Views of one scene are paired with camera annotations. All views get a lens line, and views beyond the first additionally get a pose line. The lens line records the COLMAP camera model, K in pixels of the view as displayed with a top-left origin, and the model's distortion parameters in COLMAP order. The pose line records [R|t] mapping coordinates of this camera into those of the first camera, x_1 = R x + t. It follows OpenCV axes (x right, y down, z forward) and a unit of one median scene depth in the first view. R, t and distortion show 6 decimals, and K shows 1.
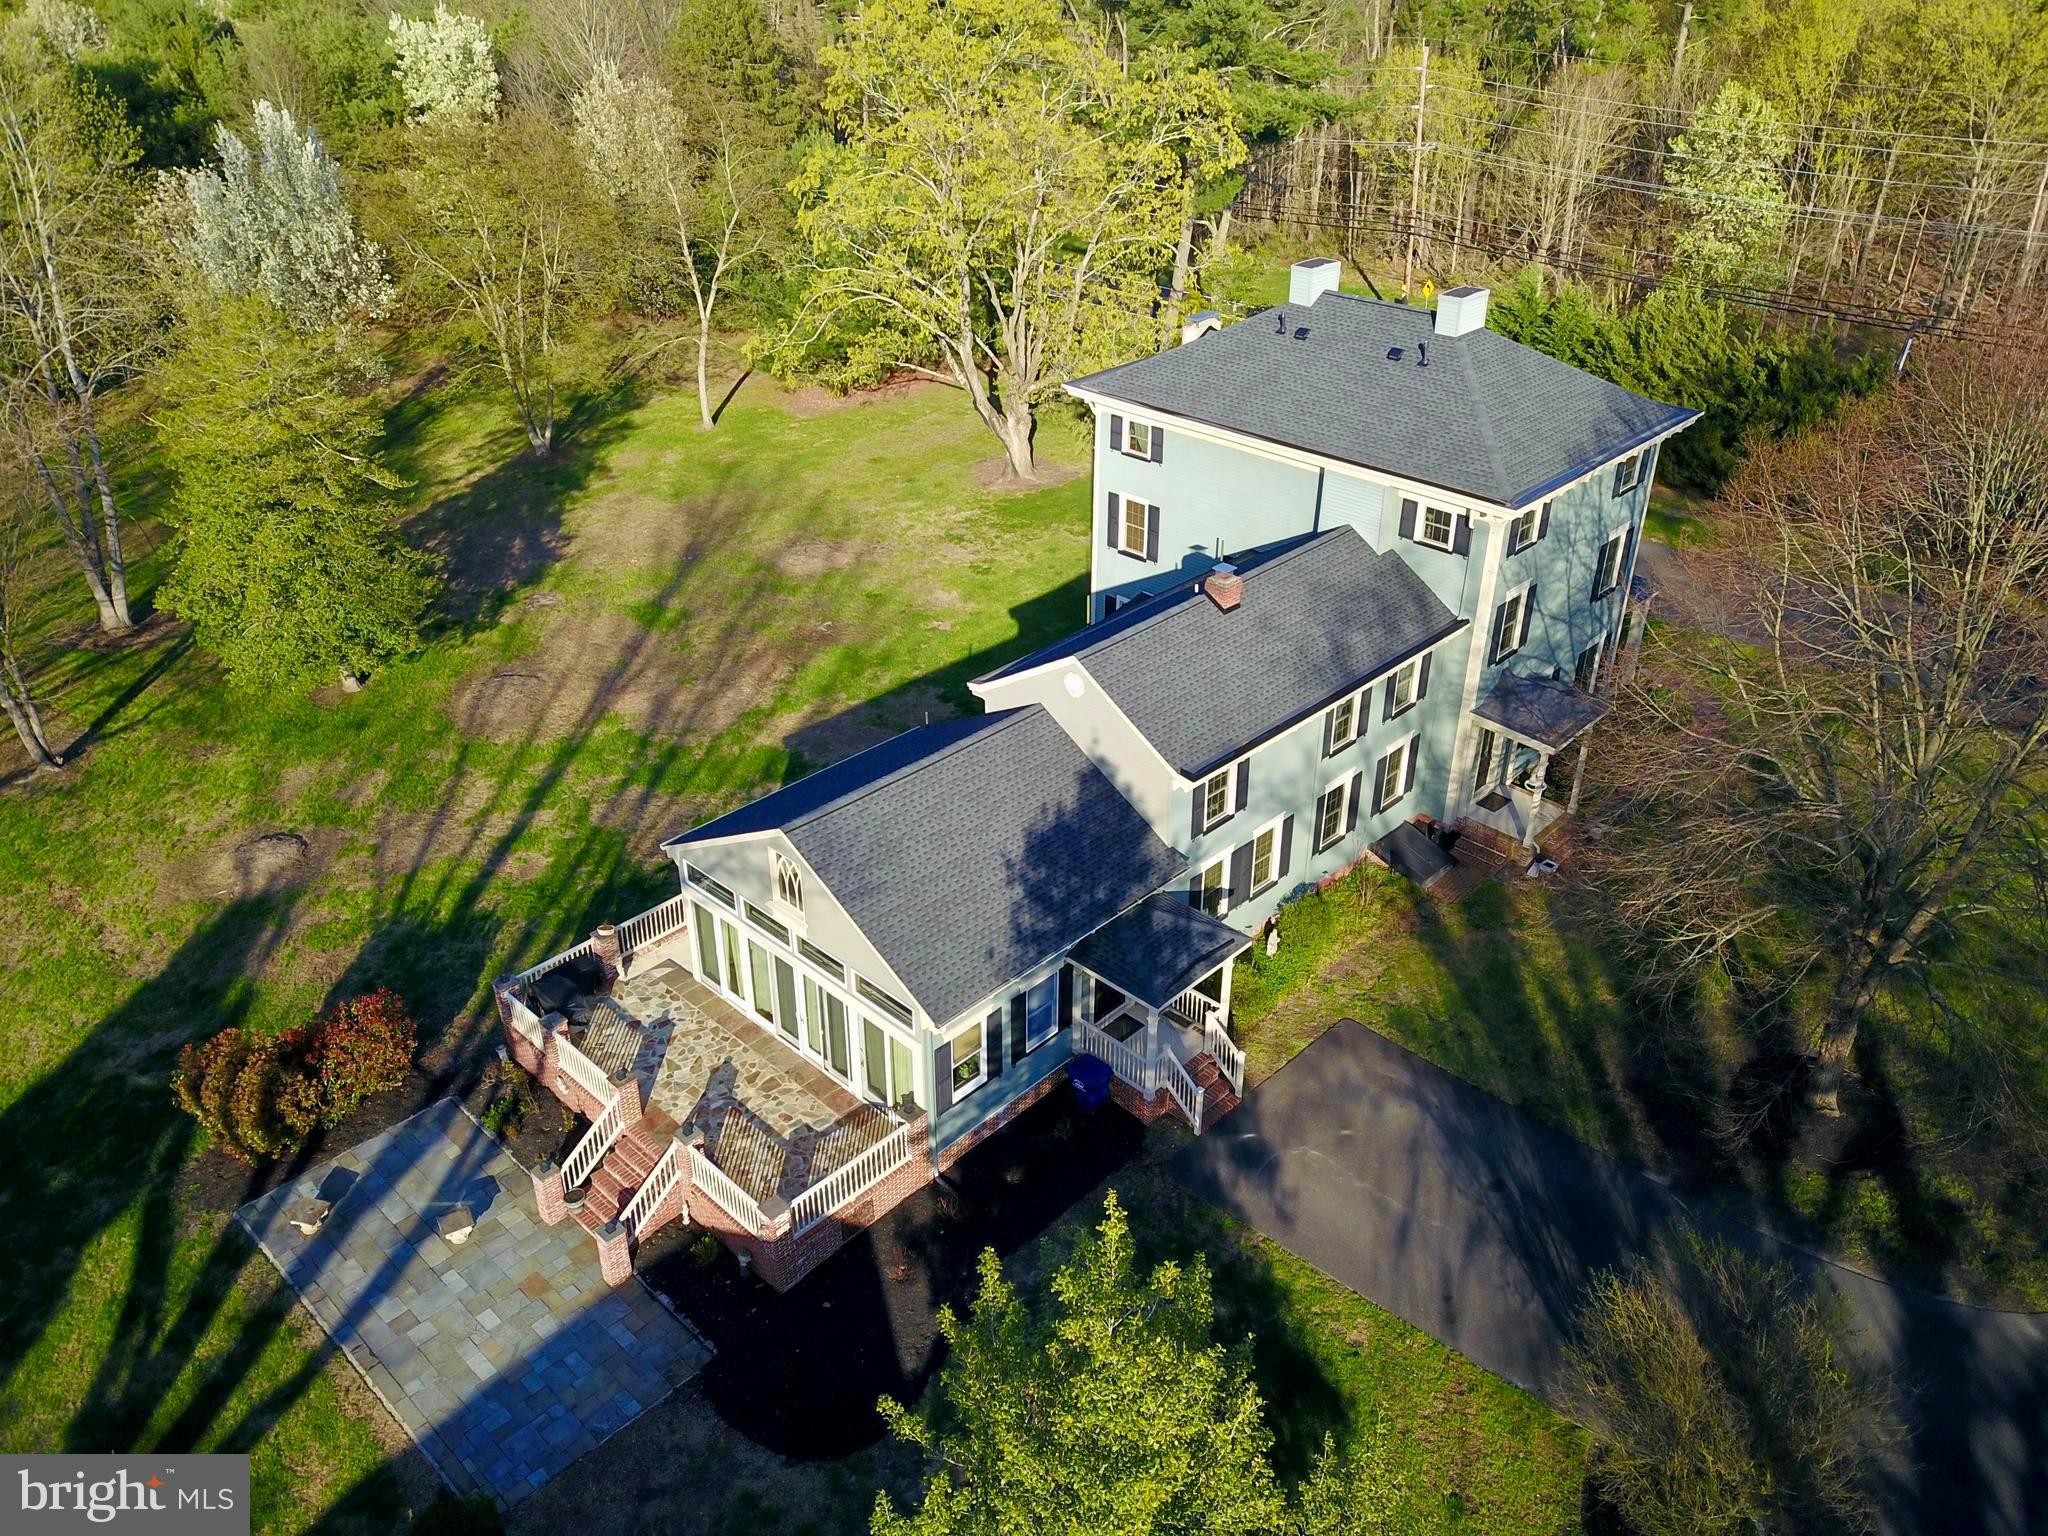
lens RADIAL K [[1548.8, 0, 1026.5], [0, 1548.8, 760.8], [0, 0, 1]] dist [0.009057, -0.001343]
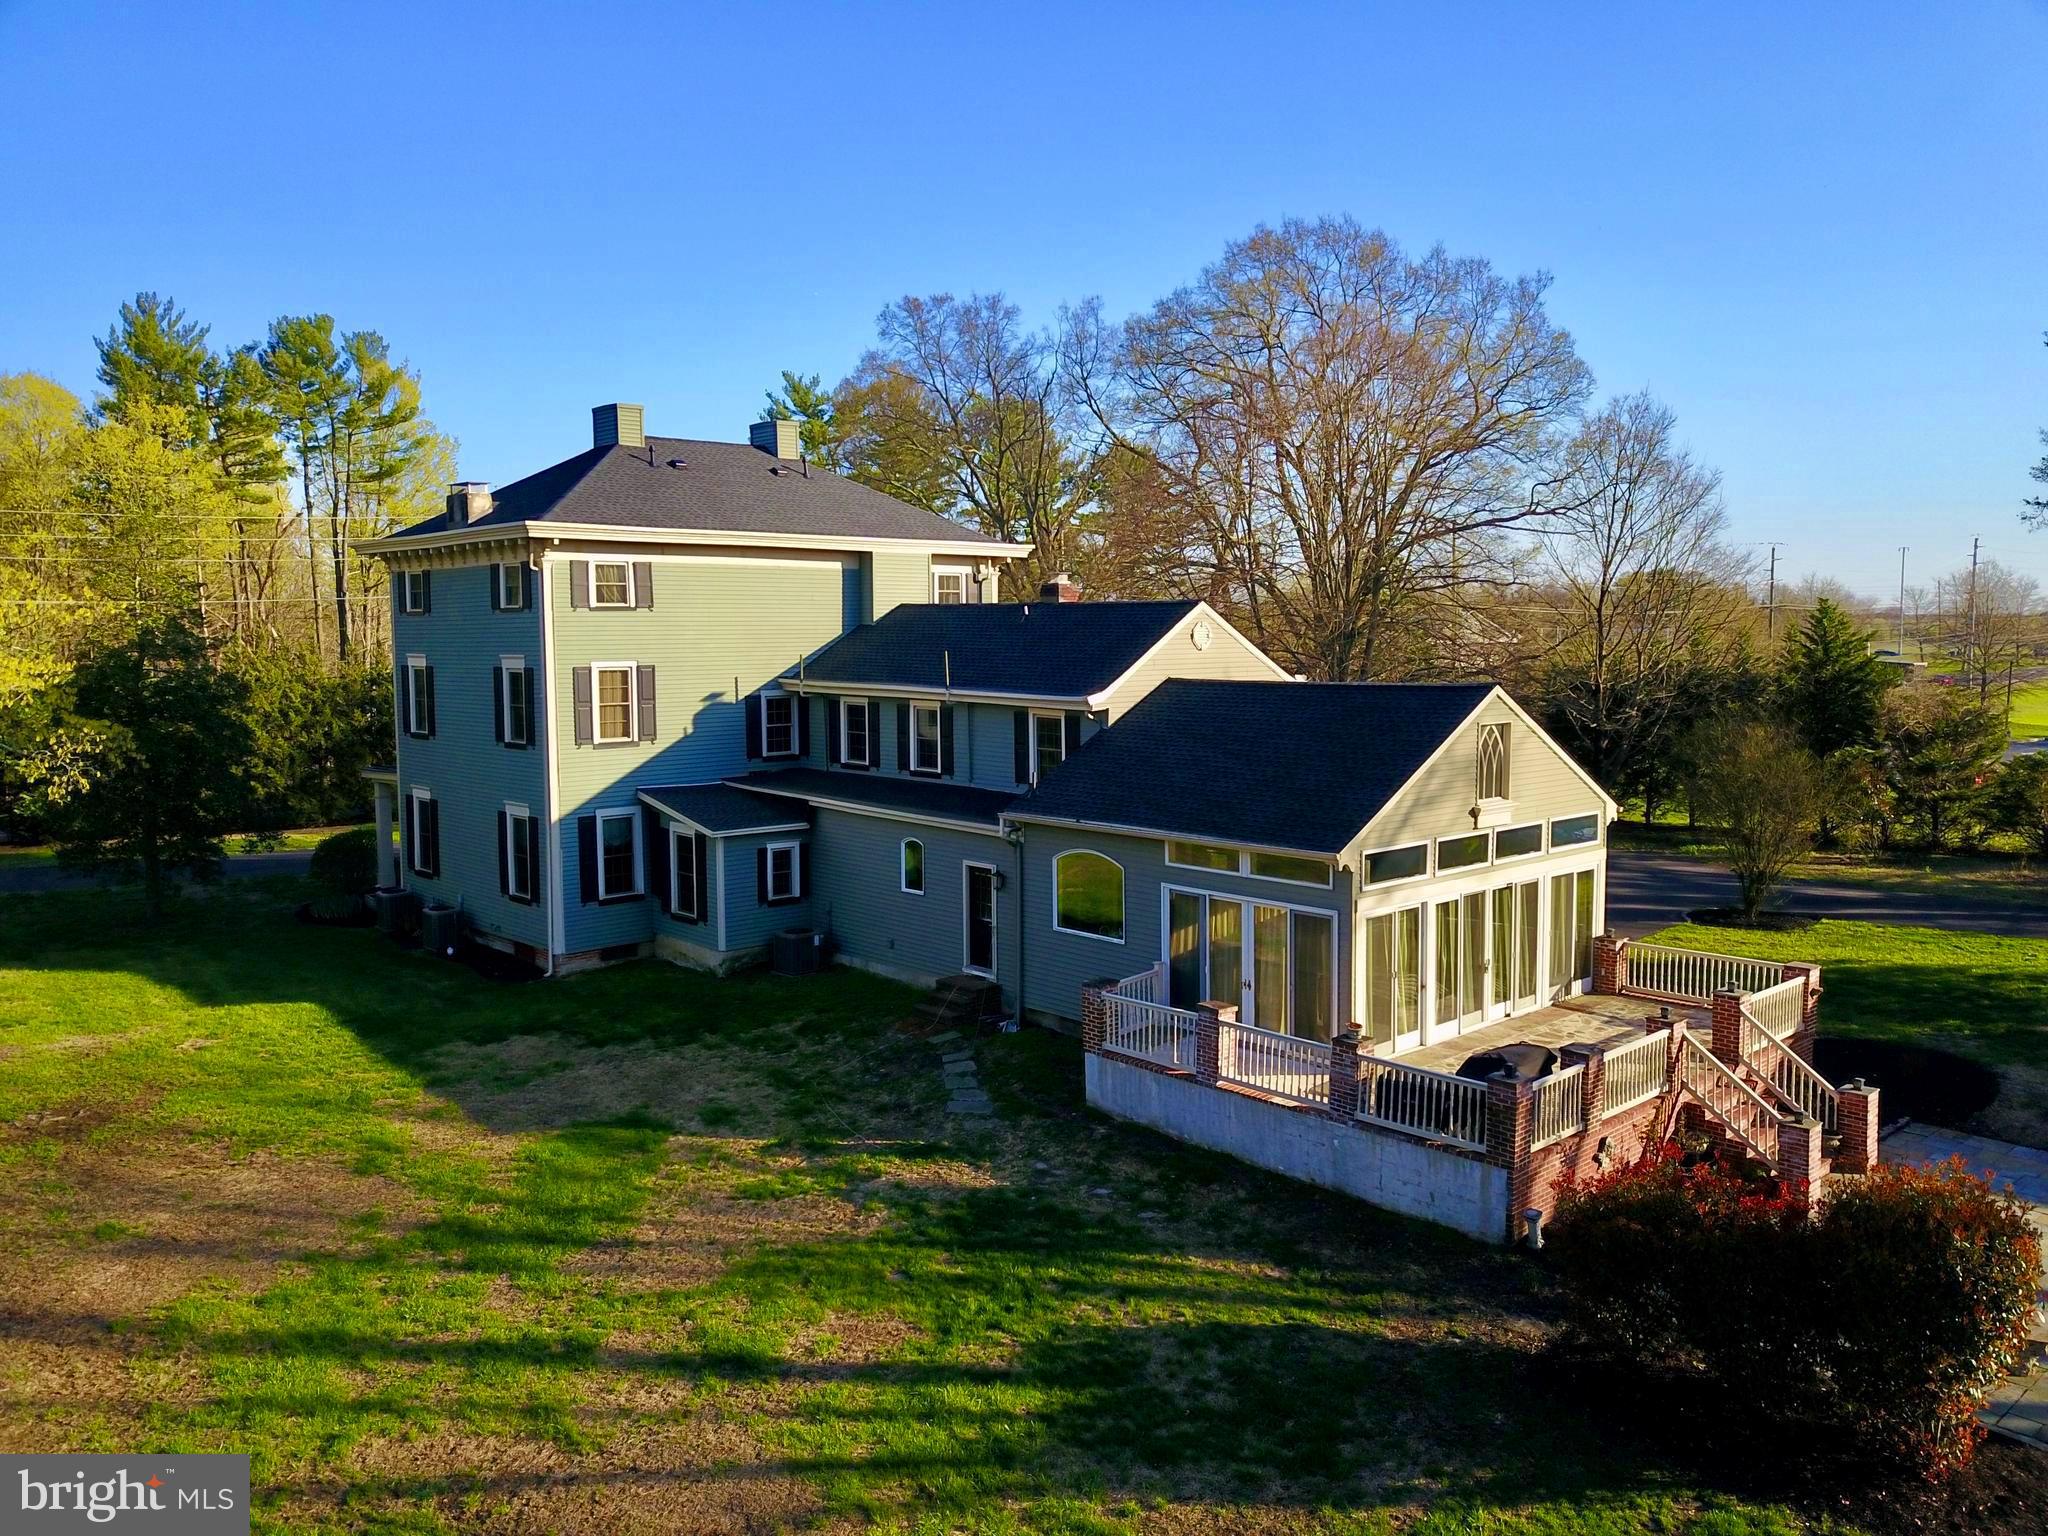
lens RADIAL K [[1560.4, 0, 1017.9], [0, 1560.4, 758.7], [0, 0, 1]] dist [0.004276, -0.000180]
pose [[0.052568, -0.075927, 0.995727, -0.822116], [0.503517, 0.863094, 0.039231, -0.069883], [-0.862385, 0.499303, 0.083602, 0.933078]]
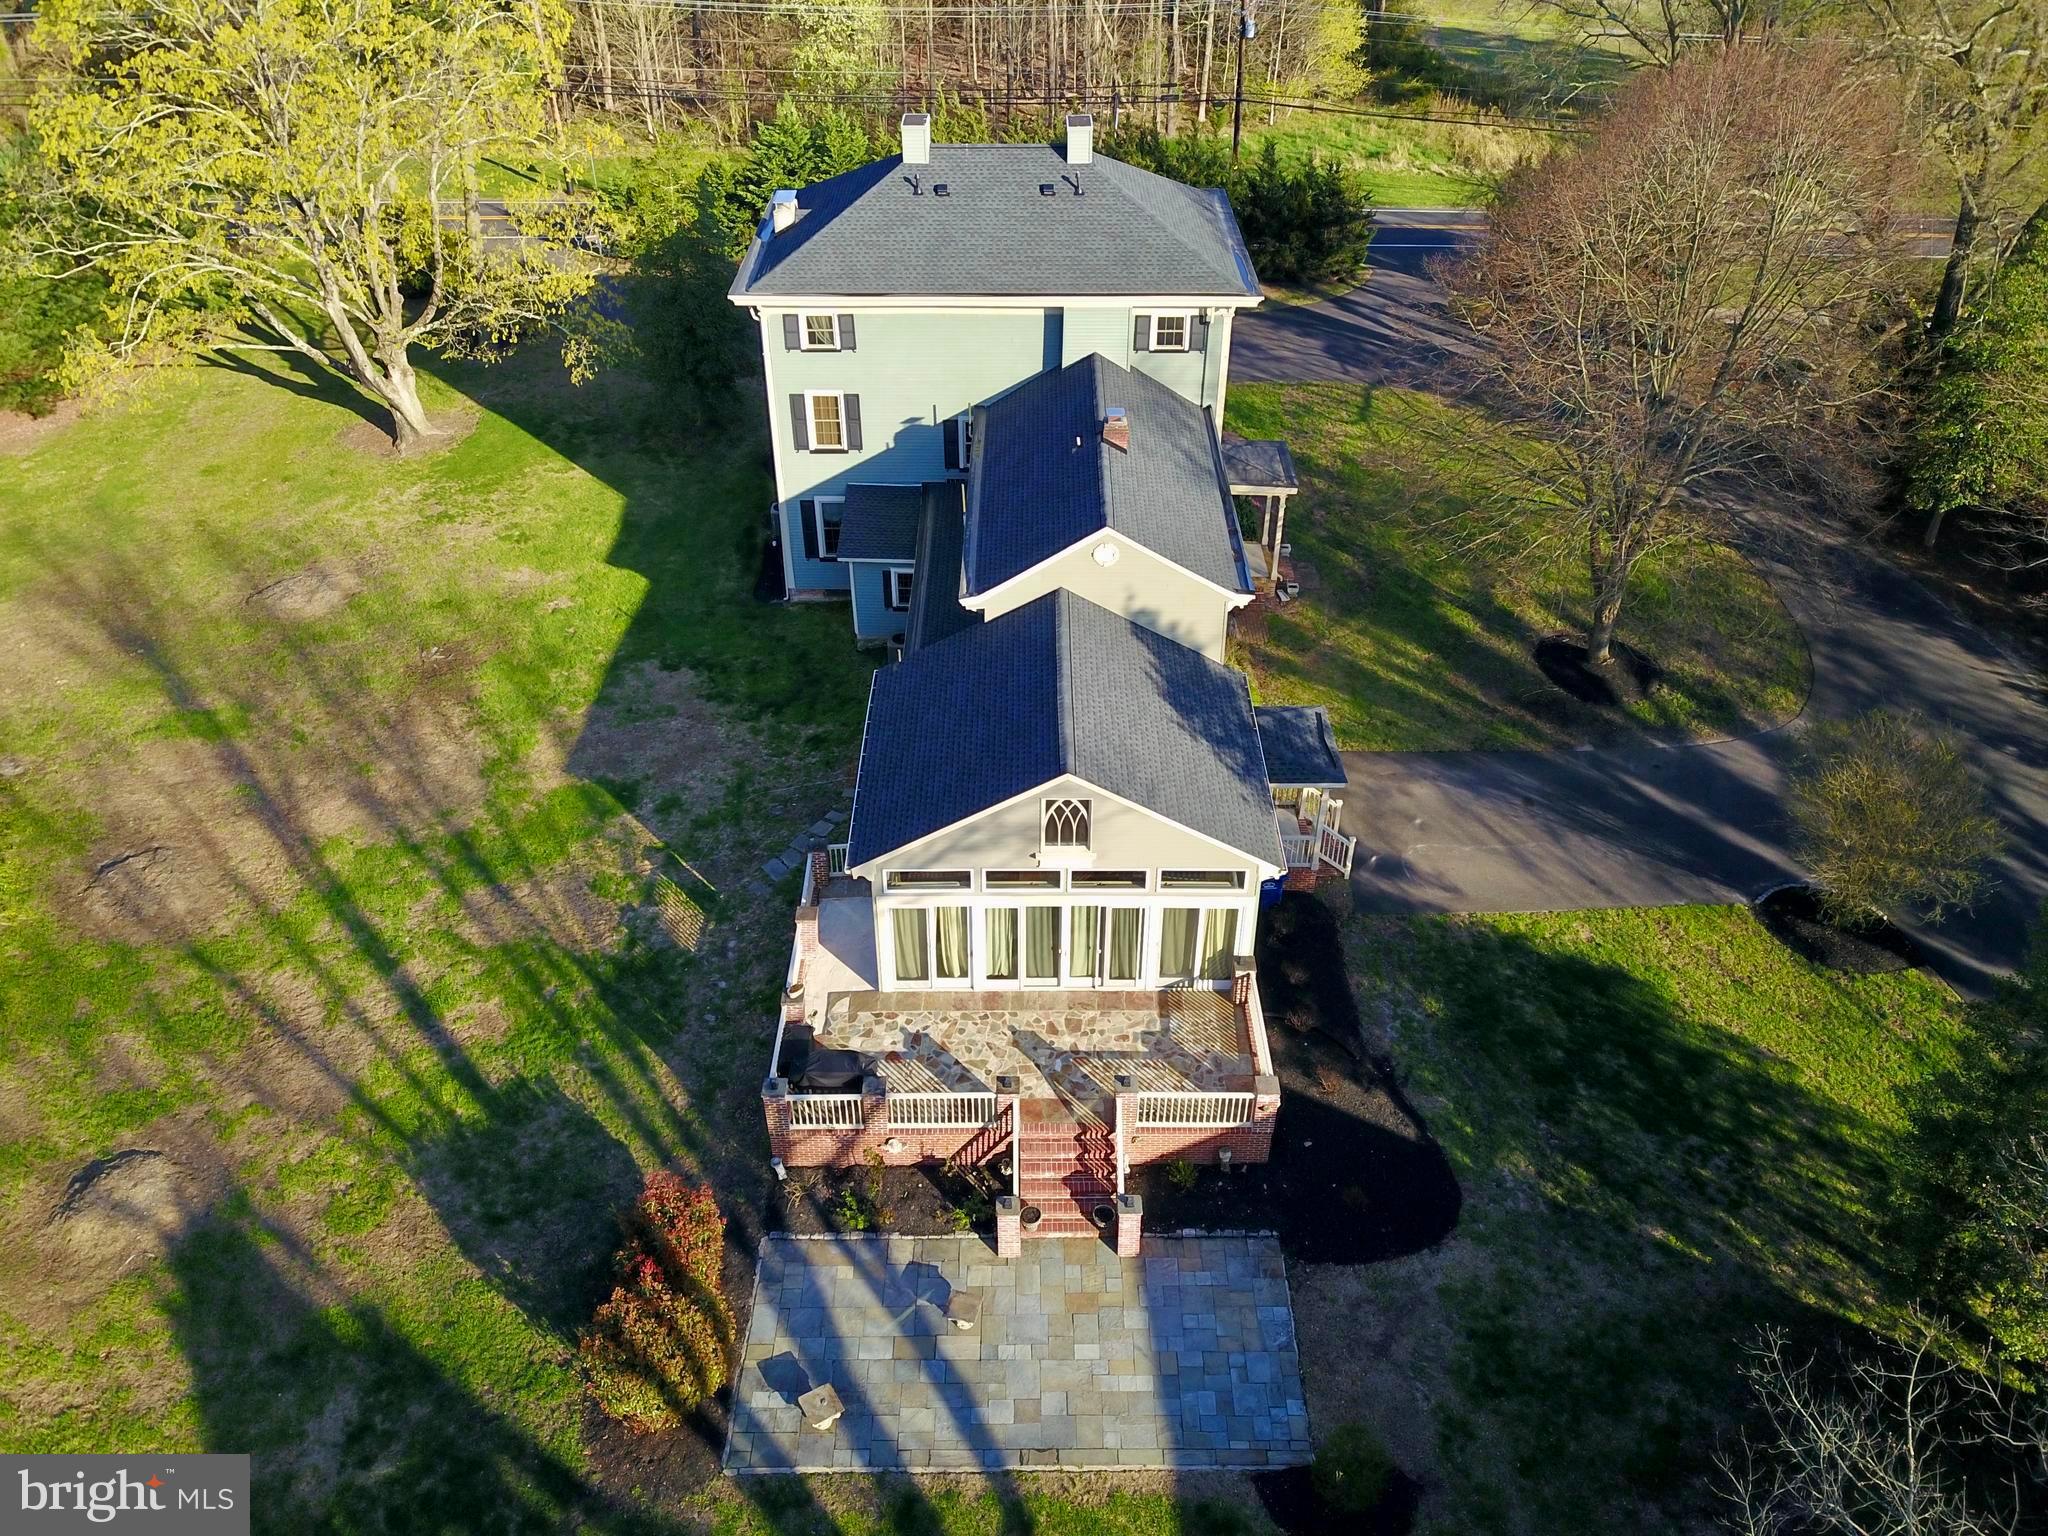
lens RADIAL K [[1548.8, 0, 1026.5], [0, 1548.8, 760.8], [0, 0, 1]] dist [0.009057, -0.001343]
pose [[0.712961, -0.405083, 0.572358, -0.586288], [0.347426, 0.913088, 0.213459, -0.144574], [-0.609082, 0.046664, 0.791733, 0.186933]]
